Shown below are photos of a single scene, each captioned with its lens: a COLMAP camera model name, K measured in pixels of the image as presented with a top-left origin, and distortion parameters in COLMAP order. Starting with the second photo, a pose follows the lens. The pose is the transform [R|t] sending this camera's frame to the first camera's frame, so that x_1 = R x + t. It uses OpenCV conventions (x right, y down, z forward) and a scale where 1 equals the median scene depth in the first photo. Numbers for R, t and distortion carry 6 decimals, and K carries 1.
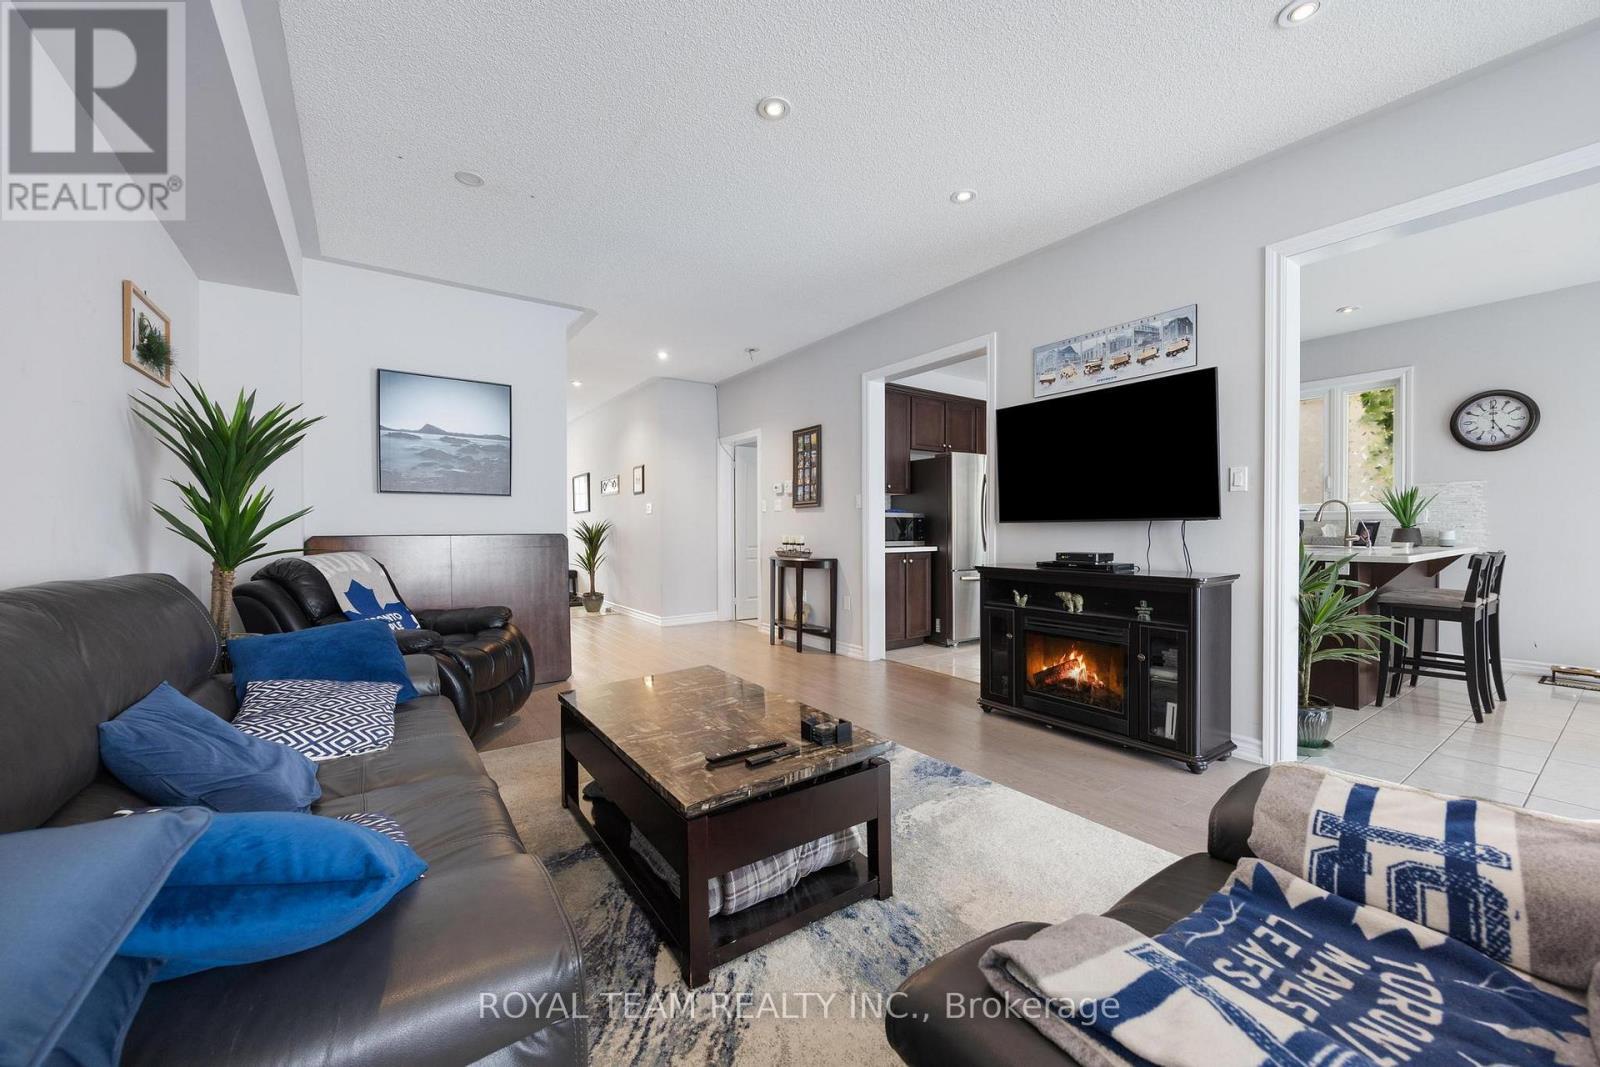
lens RADIAL K [[617.7, 0, 809.7], [0, 617.7, 534.9], [0, 0, 1]] dist [-0.003850, 0.000172]
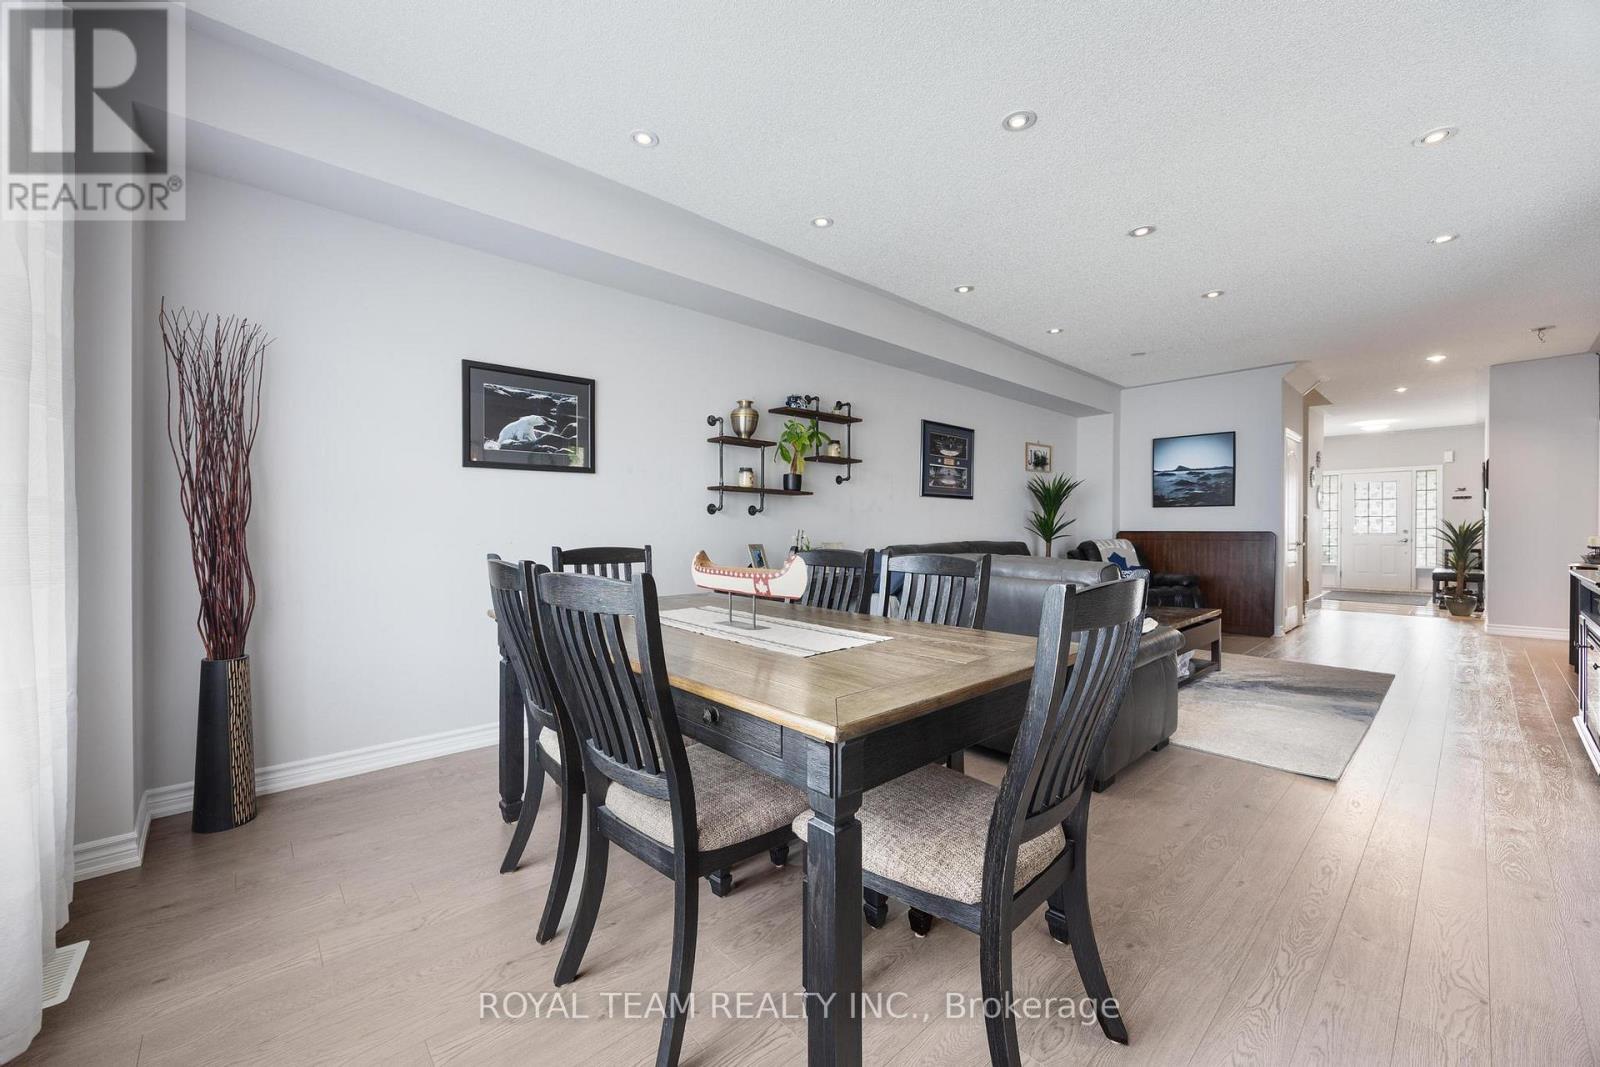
lens RADIAL K [[617.7, 0, 790.8], [0, 617.7, 530.9], [0, 0, 1]] dist [-0.003850, 0.000172]
pose [[0.106267, 0.012286, -0.994262, 0.955633], [-0.012291, 0.999863, 0.011042, -0.006404], [0.994262, 0.011047, 0.106404, -0.237896]]
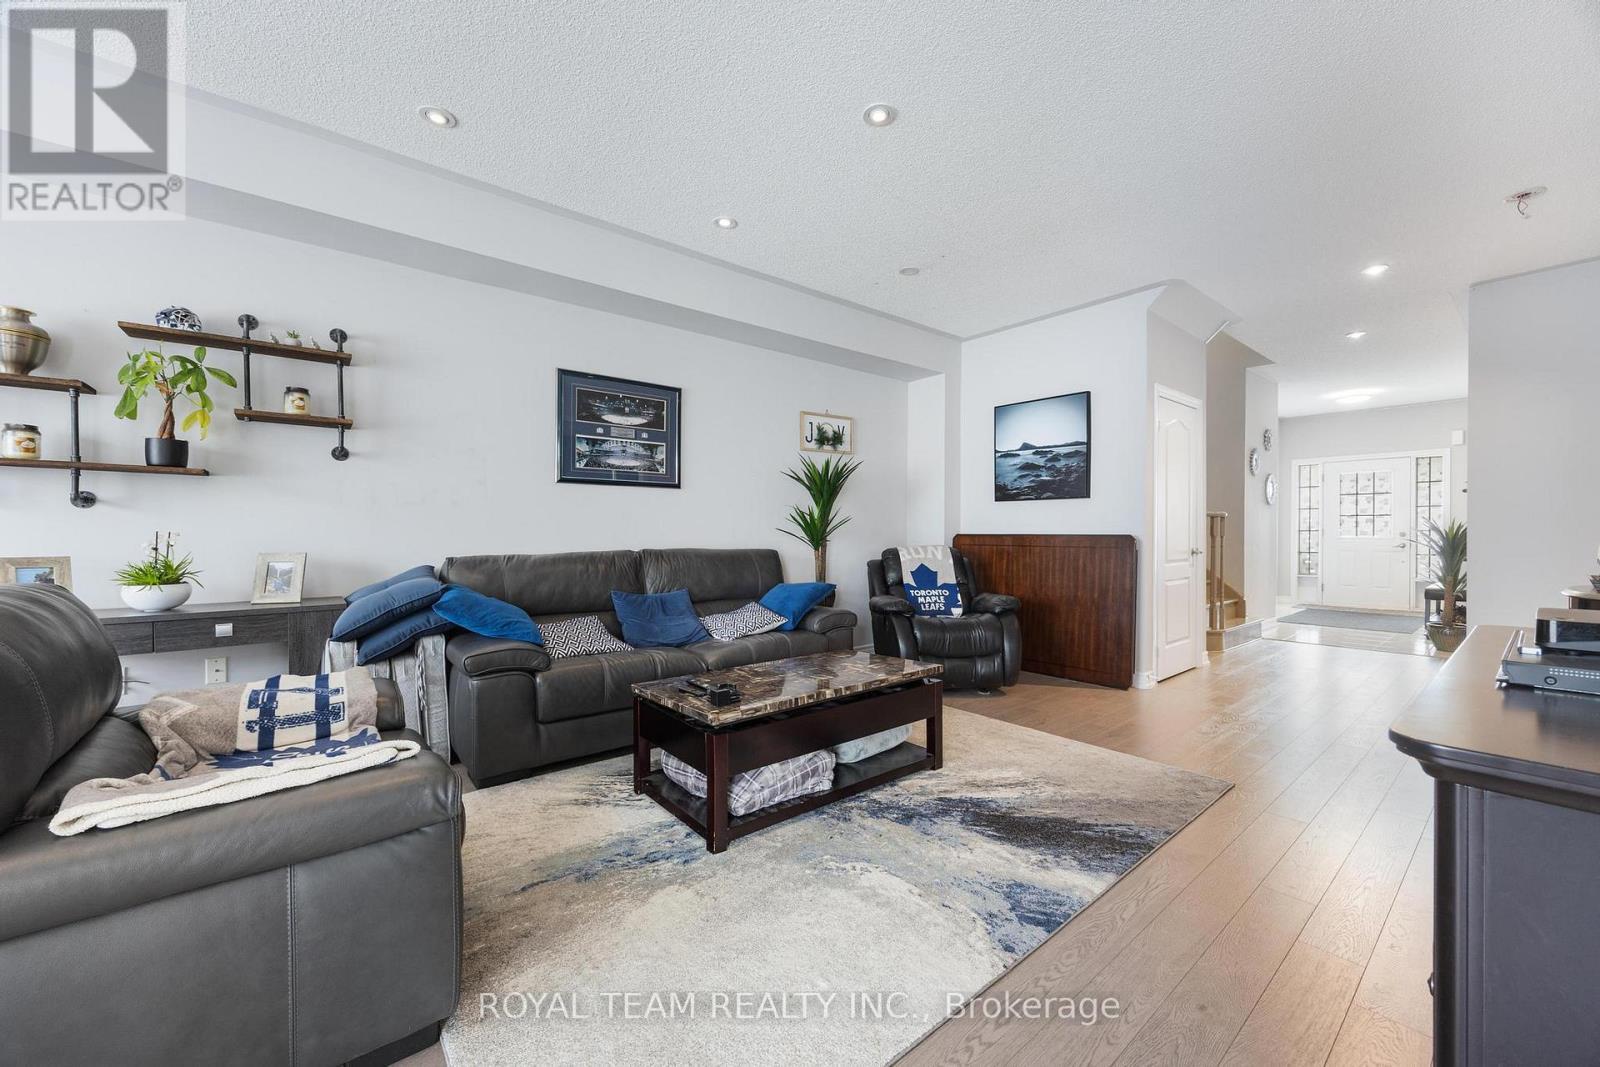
lens RADIAL K [[617.7, 0, 793.3], [0, 617.7, 533.4], [0, 0, 1]] dist [-0.003850, 0.000172]
pose [[0.056093, 0.010660, -0.998369, 0.571459], [-0.010676, 0.999892, 0.010076, -0.008541], [0.998368, 0.010094, 0.056201, 0.484421]]
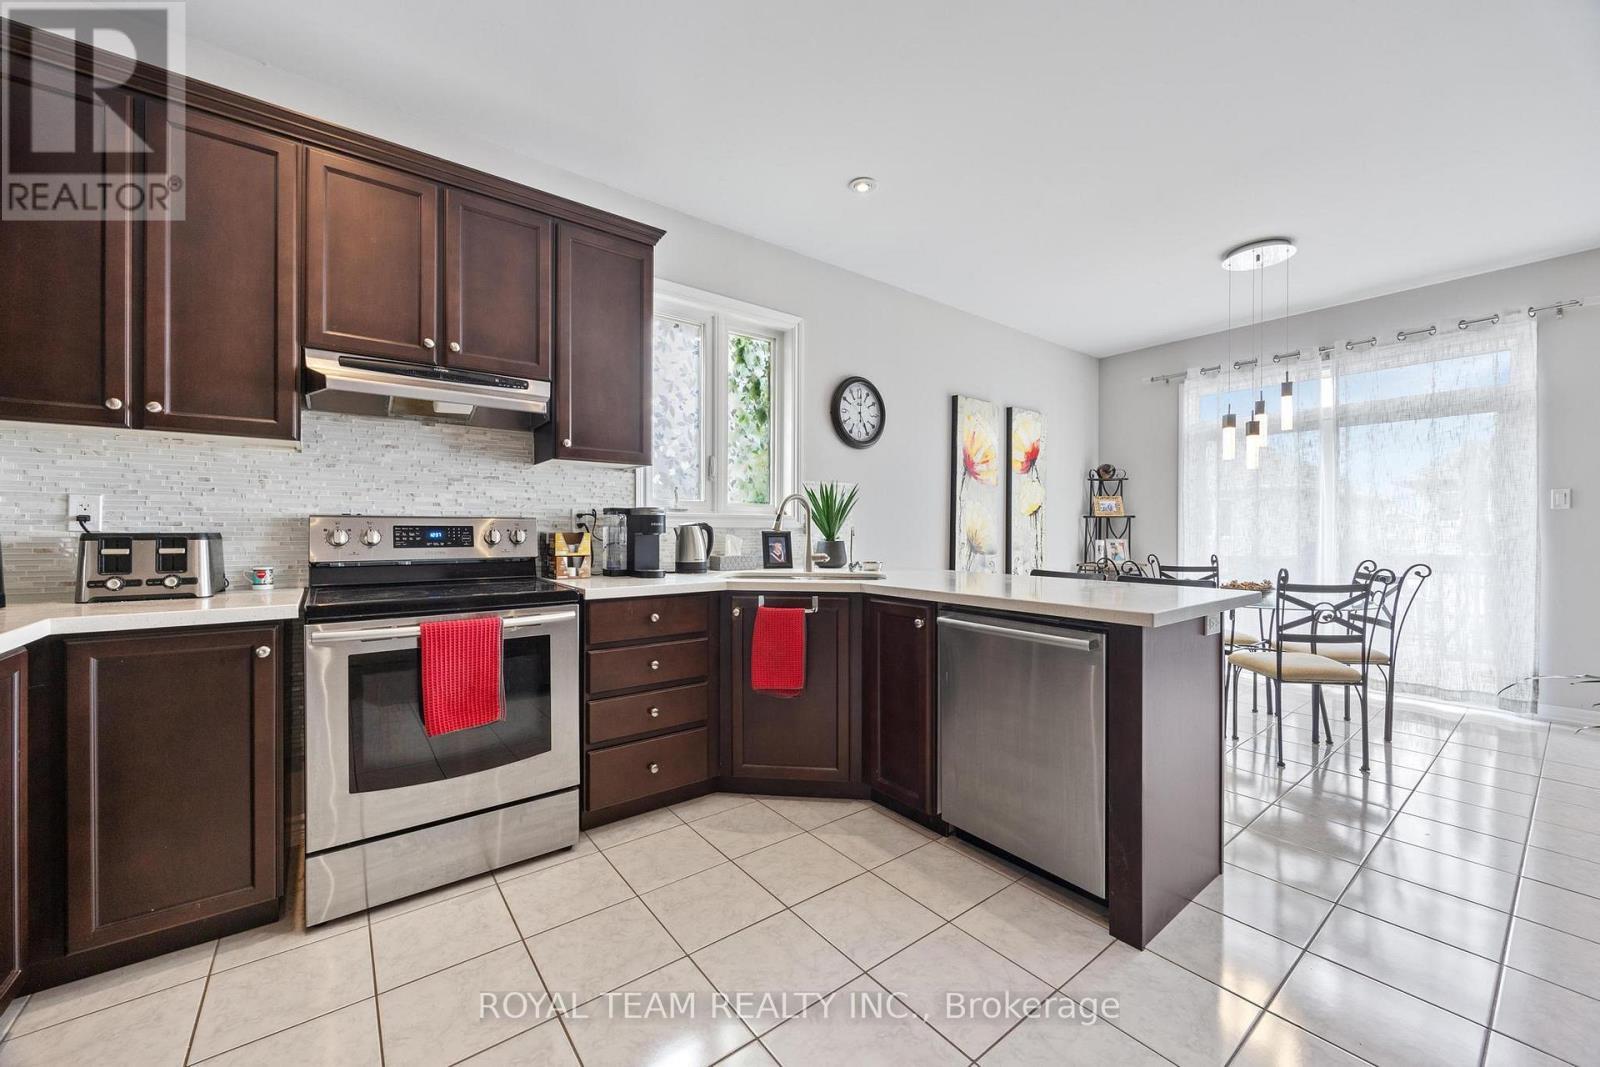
lens RADIAL K [[617.7, 0, 788.2], [0, 617.7, 534.8], [0, 0, 1]] dist [-0.003850, 0.000172]
pose [[-0.041479, -0.000299, 0.999139, 0.312426], [0.005782, 0.999983, 0.000539, -0.022748], [-0.999123, 0.005800, -0.041477, 1.322117]]
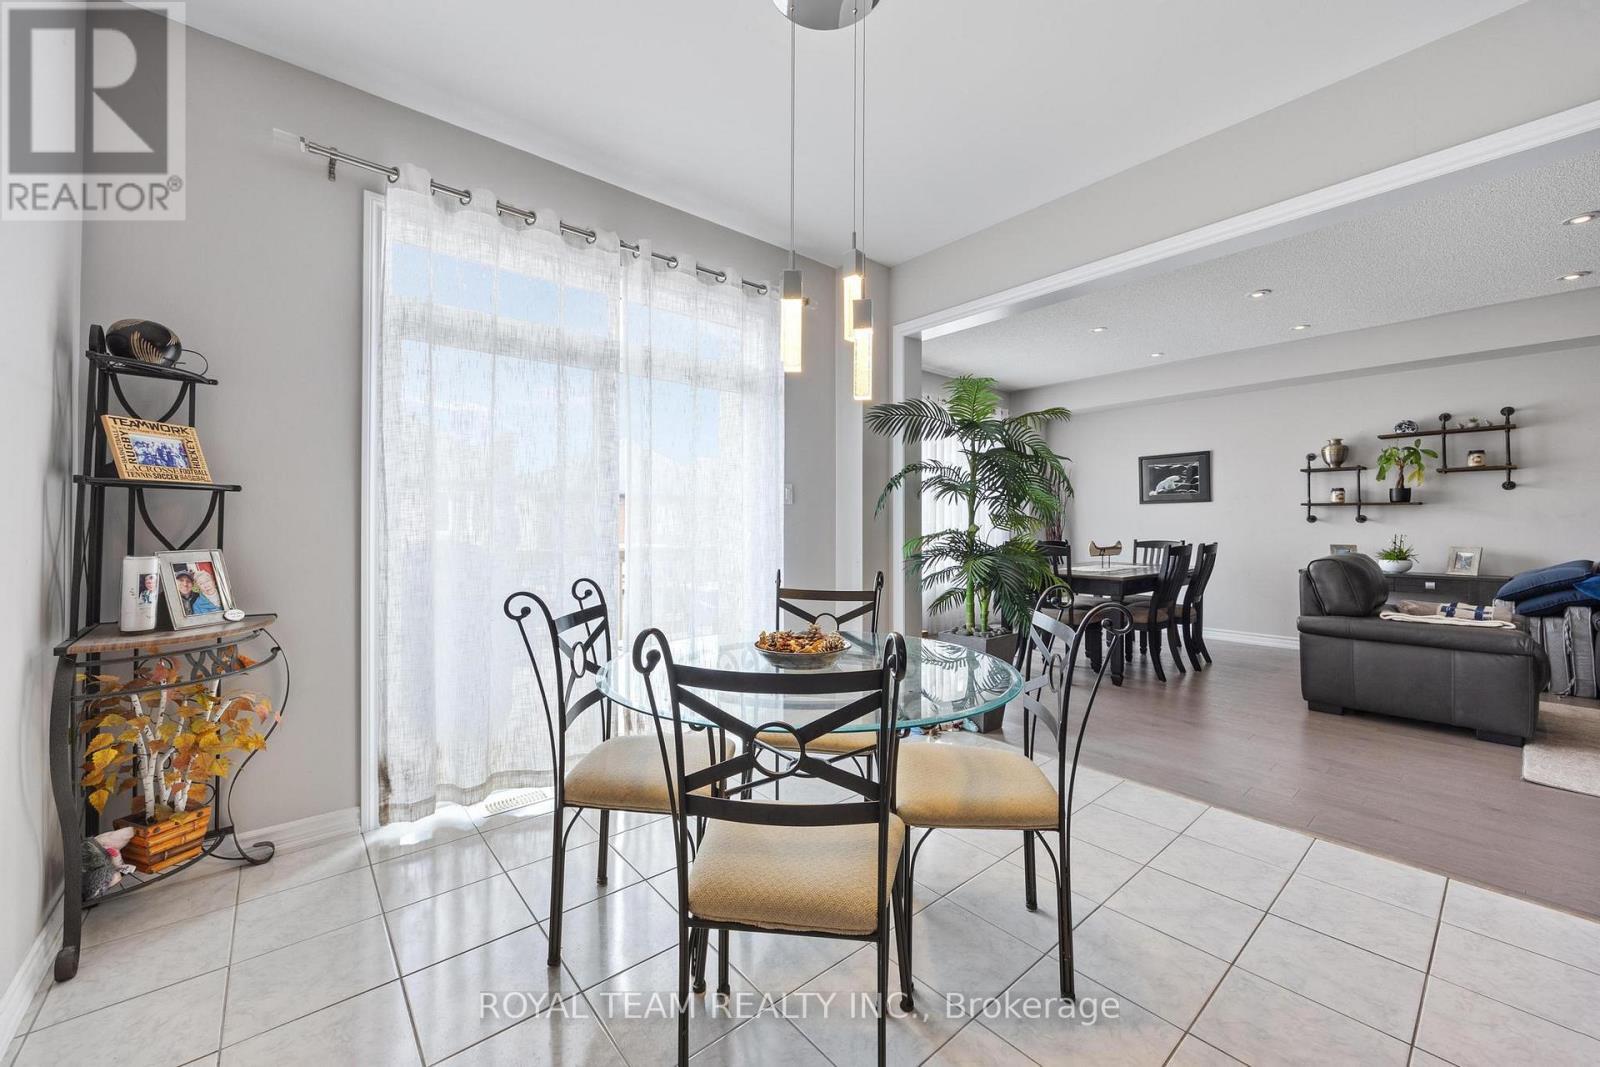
lens RADIAL K [[617.7, 0, 789.3], [0, 617.7, 526.5], [0, 0, 1]] dist [-0.003850, 0.000172]
pose [[-0.997081, 0.004831, -0.076194, 1.243914], [0.004156, 0.999951, 0.009025, -0.029624], [0.076234, 0.008682, -0.997052, 1.035870]]
